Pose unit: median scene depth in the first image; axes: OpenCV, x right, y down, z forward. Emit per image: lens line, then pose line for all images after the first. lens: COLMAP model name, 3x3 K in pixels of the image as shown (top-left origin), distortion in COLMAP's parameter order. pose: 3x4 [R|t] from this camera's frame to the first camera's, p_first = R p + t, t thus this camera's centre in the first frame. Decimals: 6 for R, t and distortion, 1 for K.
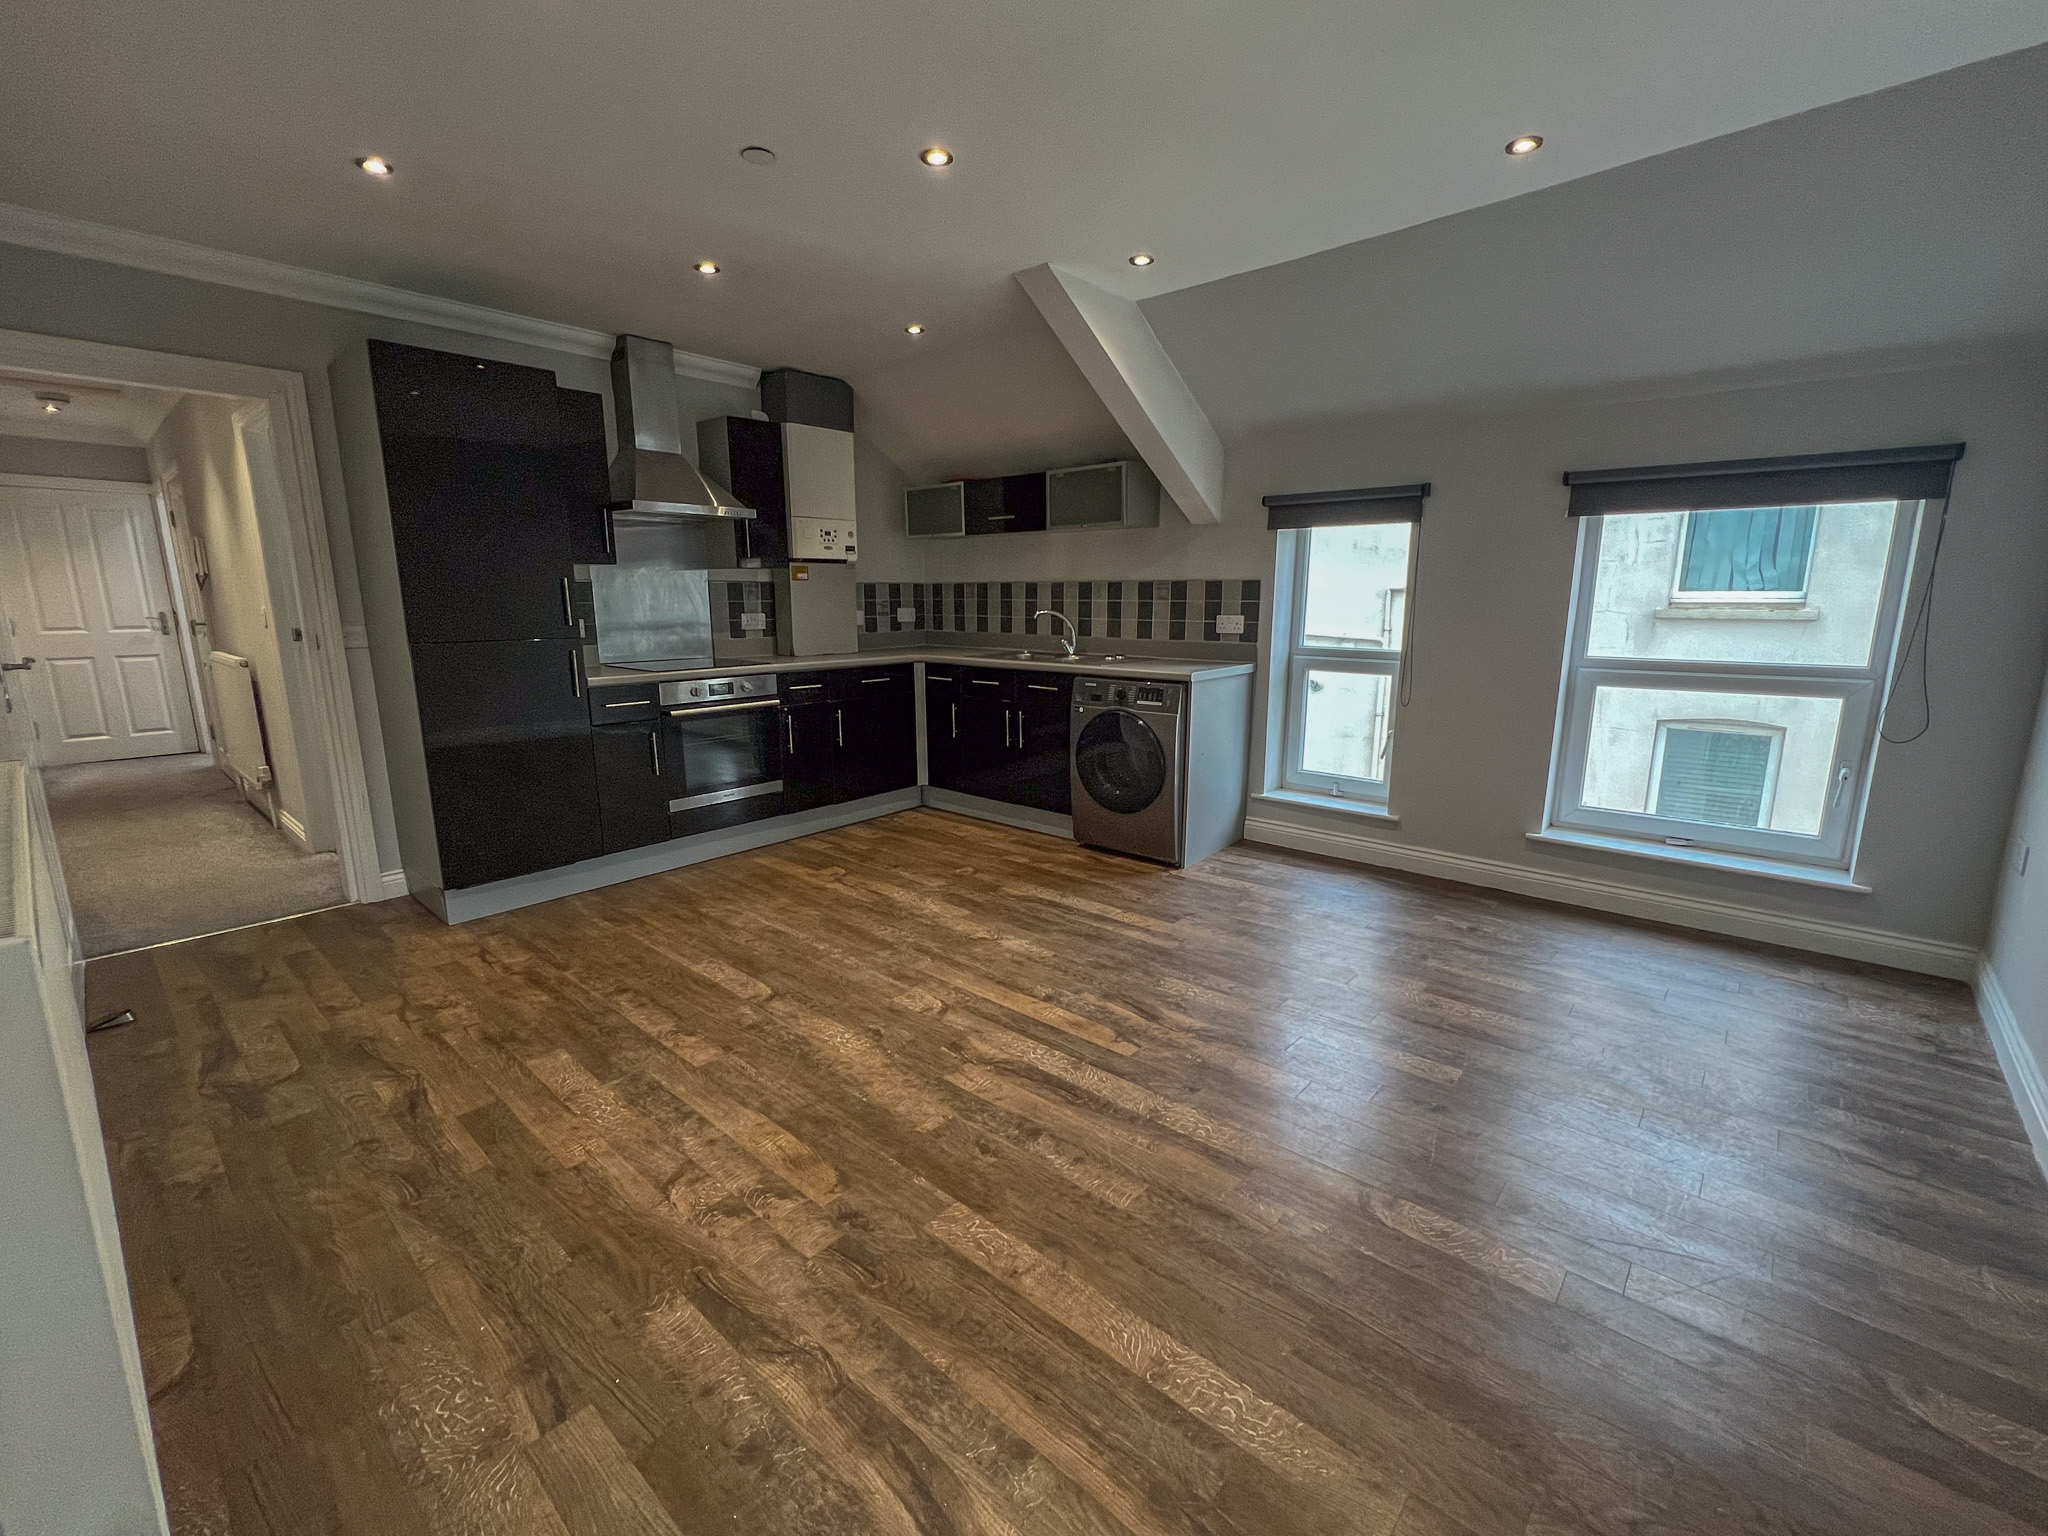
lens RADIAL K [[874.8, 0, 1037.3], [0, 874.8, 766.9], [0, 0, 1]] dist [-0.000736, 0.000124]
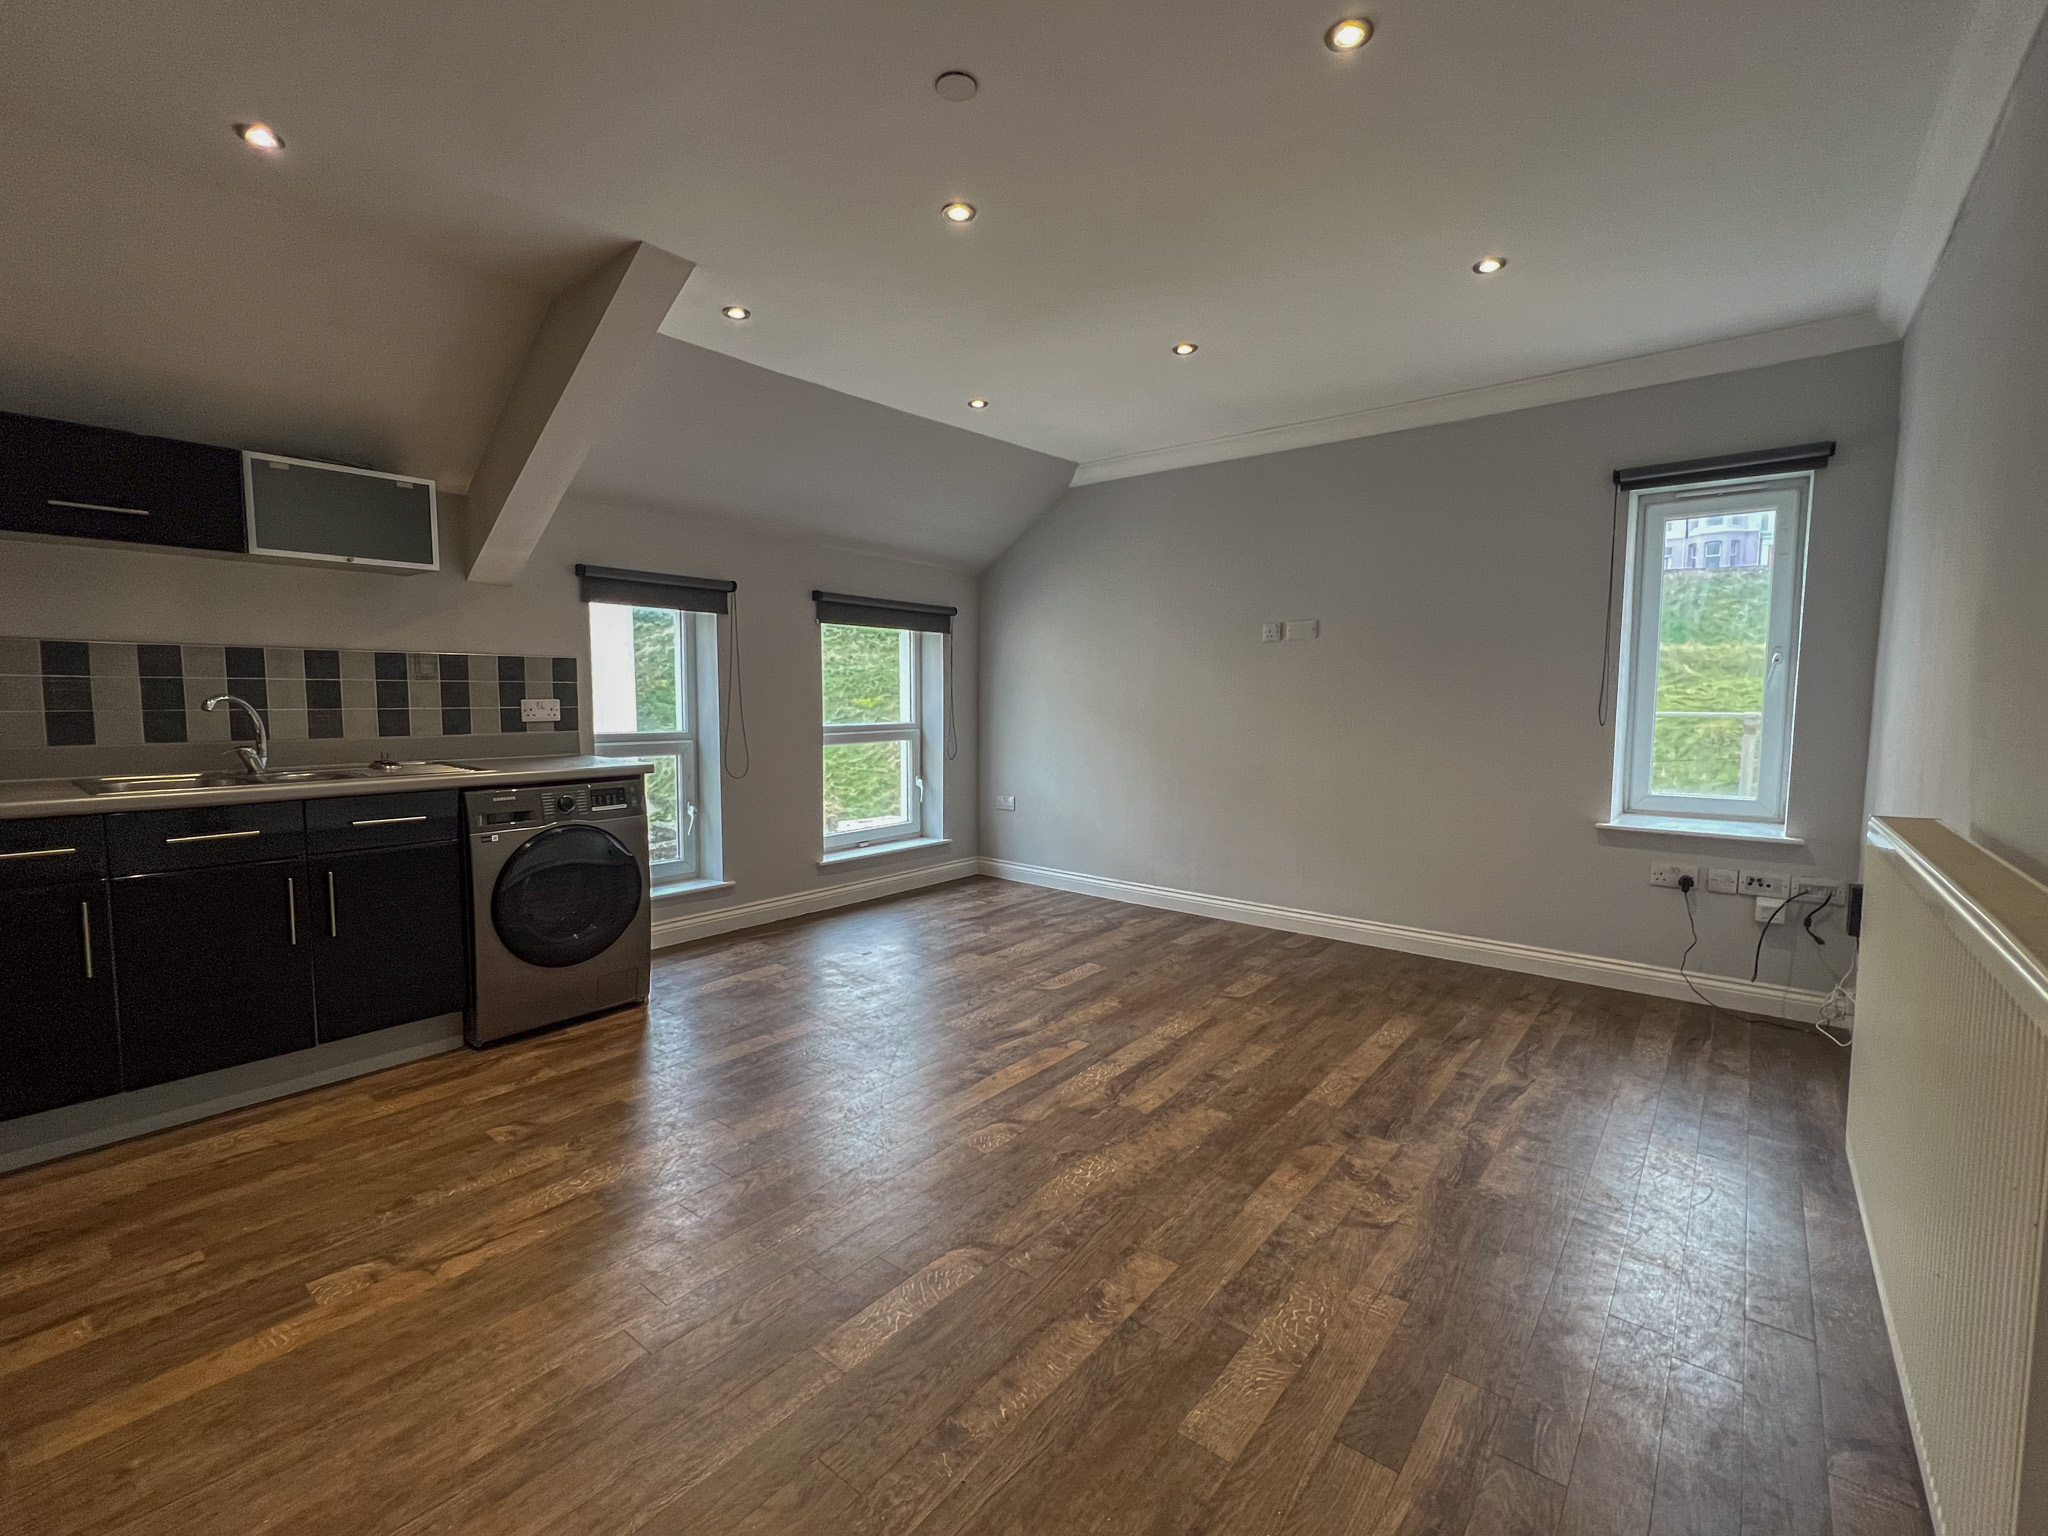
lens RADIAL K [[874.8, 0, 1037.3], [0, 874.8, 766.9], [0, 0, 1]] dist [-0.000736, 0.000124]
pose [[-0.038559, -0.082381, 0.995855, -0.780154], [0.189656, 0.977878, 0.088238, -0.123162], [-0.981093, 0.192272, -0.022082, 0.739674]]
